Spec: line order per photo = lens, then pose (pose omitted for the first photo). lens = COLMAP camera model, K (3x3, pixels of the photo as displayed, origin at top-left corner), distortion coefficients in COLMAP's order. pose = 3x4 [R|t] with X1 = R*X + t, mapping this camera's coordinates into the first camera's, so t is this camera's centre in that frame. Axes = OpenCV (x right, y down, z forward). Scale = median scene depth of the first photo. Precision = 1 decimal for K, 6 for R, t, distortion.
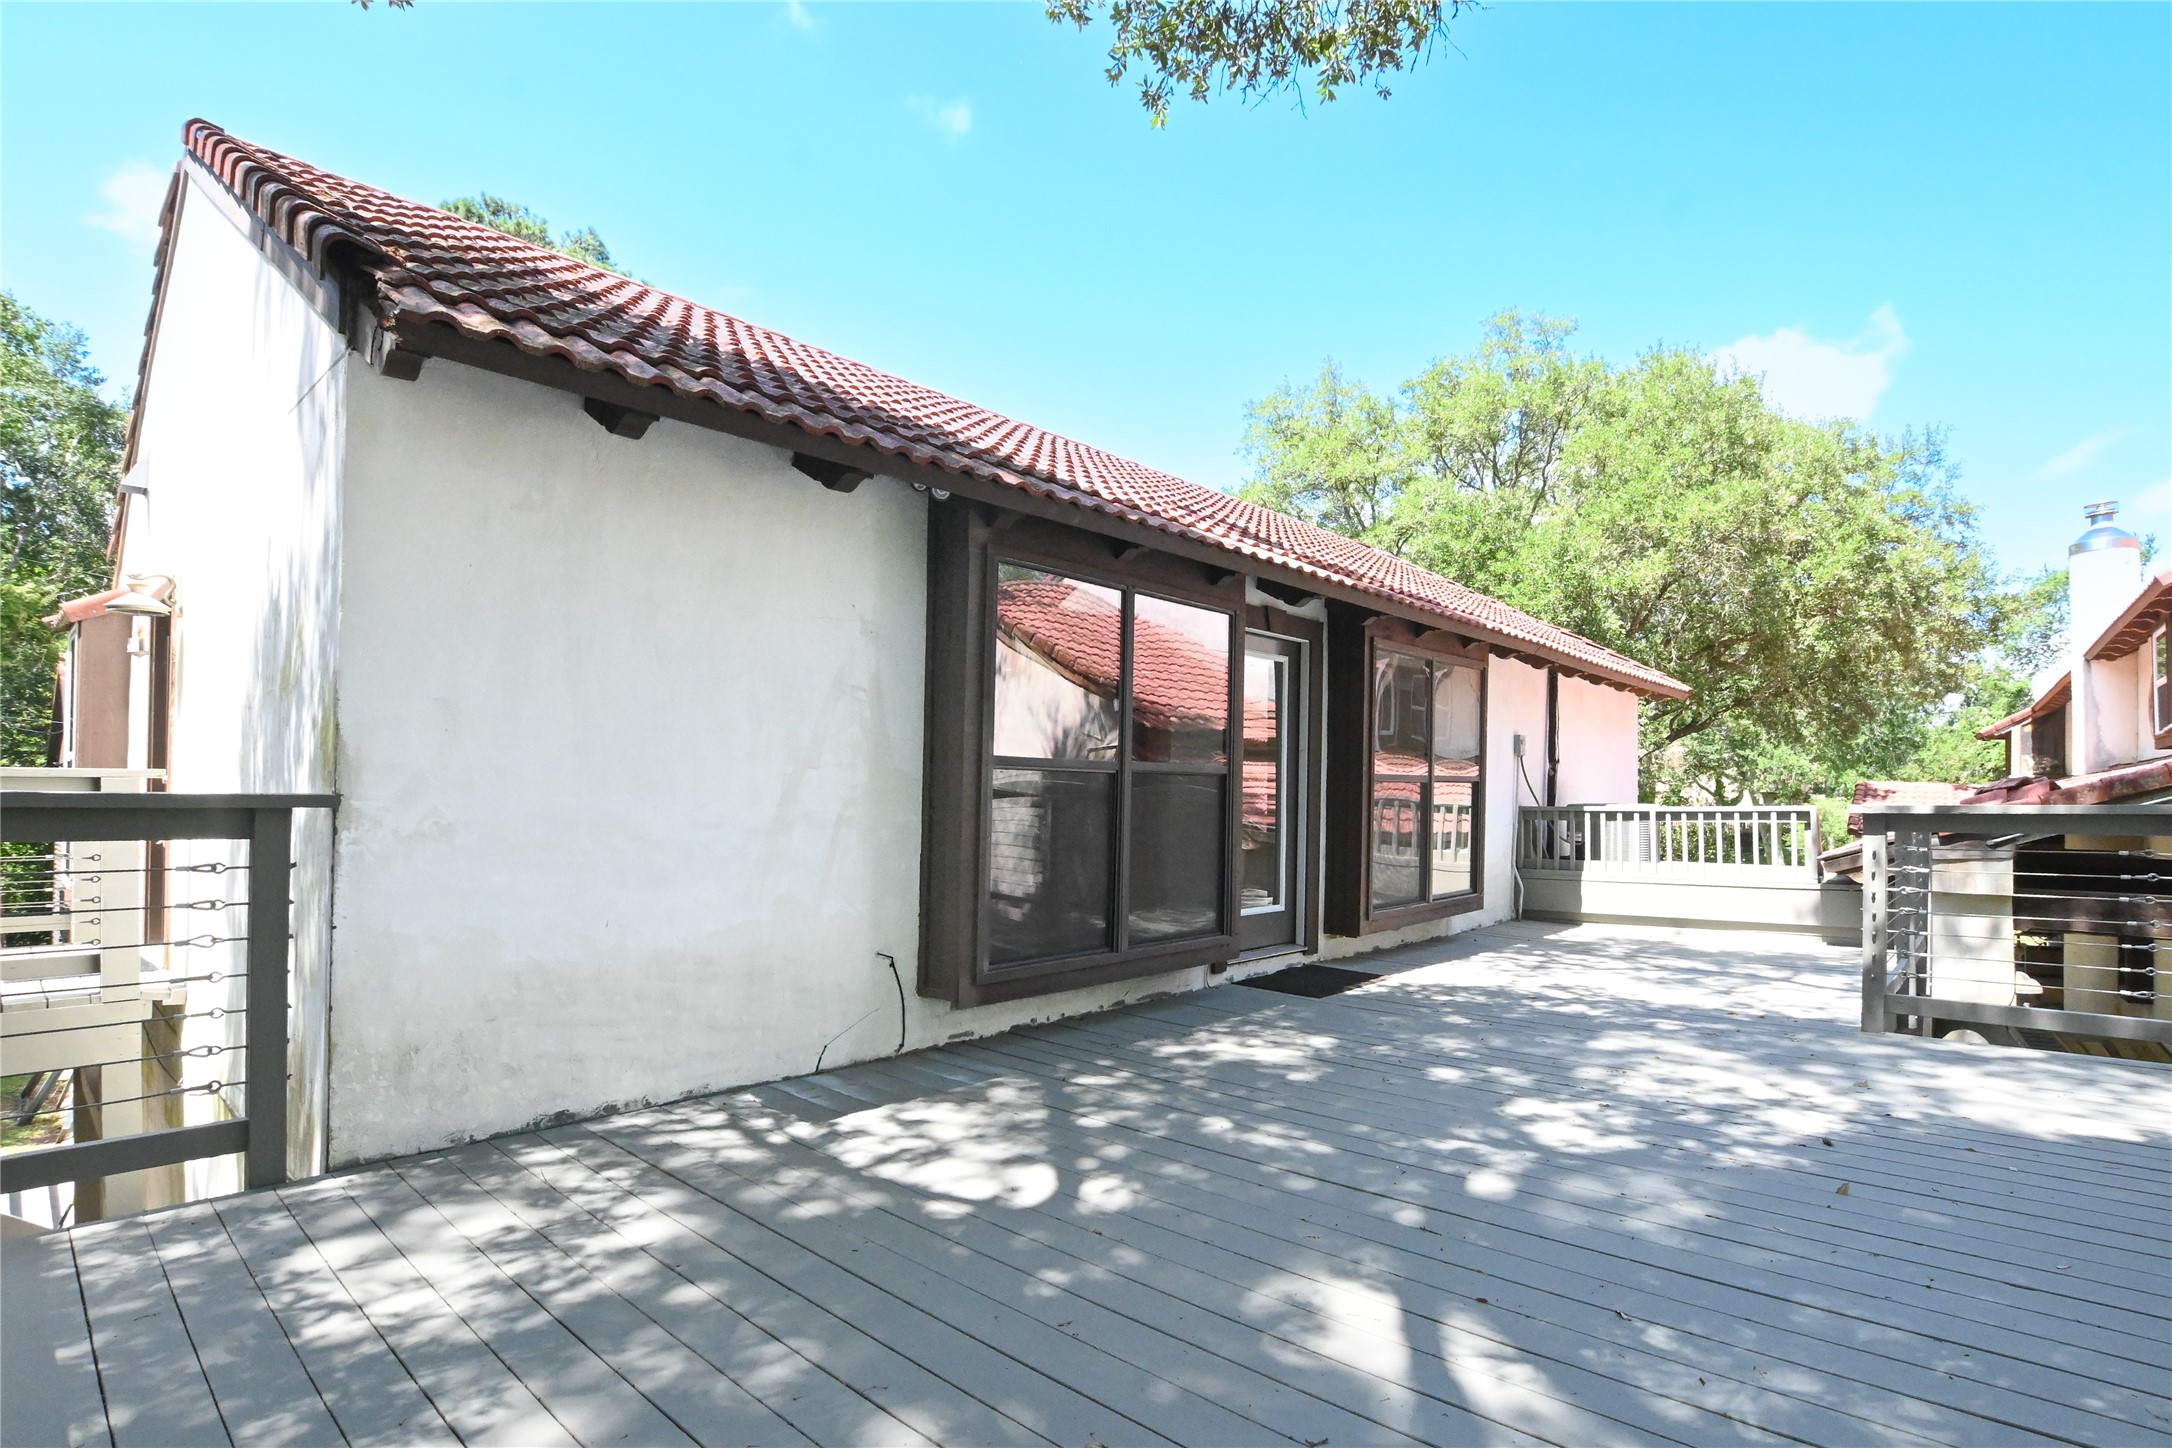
lens RADIAL K [[974.3, 0, 1086.9], [0, 974.3, 775.8], [0, 0, 1]] dist [-0.000013, 0.000207]
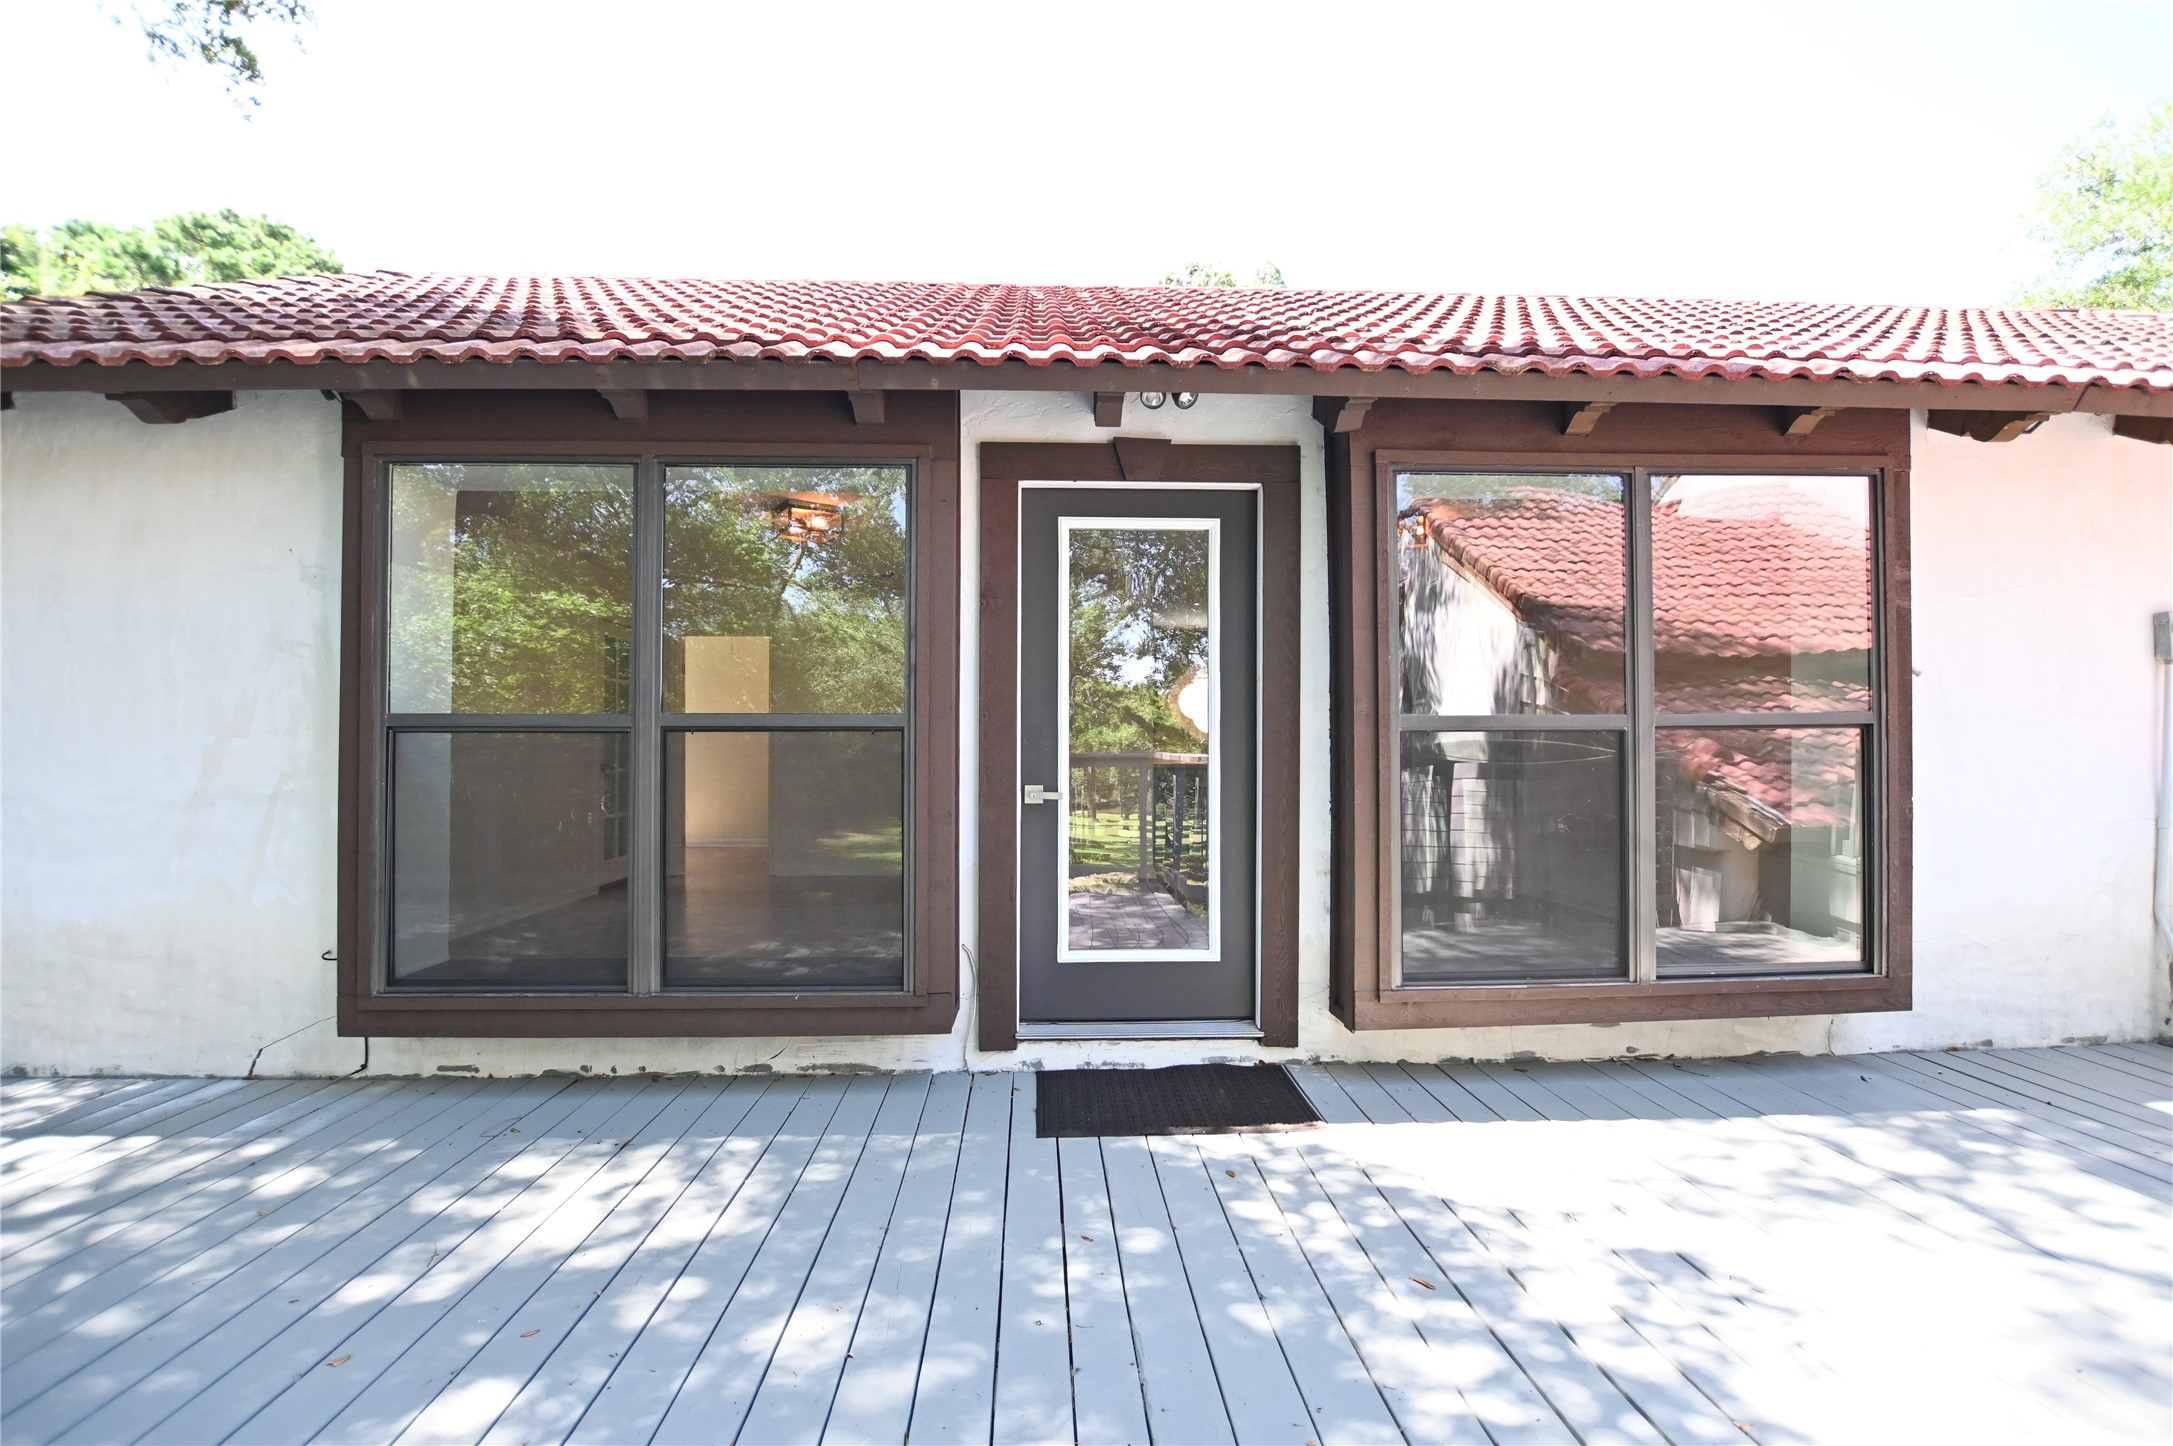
lens RADIAL K [[951.9, 0, 1086.5], [0, 951.9, 723.0], [0, 0, 1]] dist [-0.027602, 0.005586]
pose [[0.734533, -0.032390, -0.677800, 0.752109], [0.021891, 0.999471, -0.024039, 0.014684], [0.678220, 0.002820, 0.734853, 0.765759]]
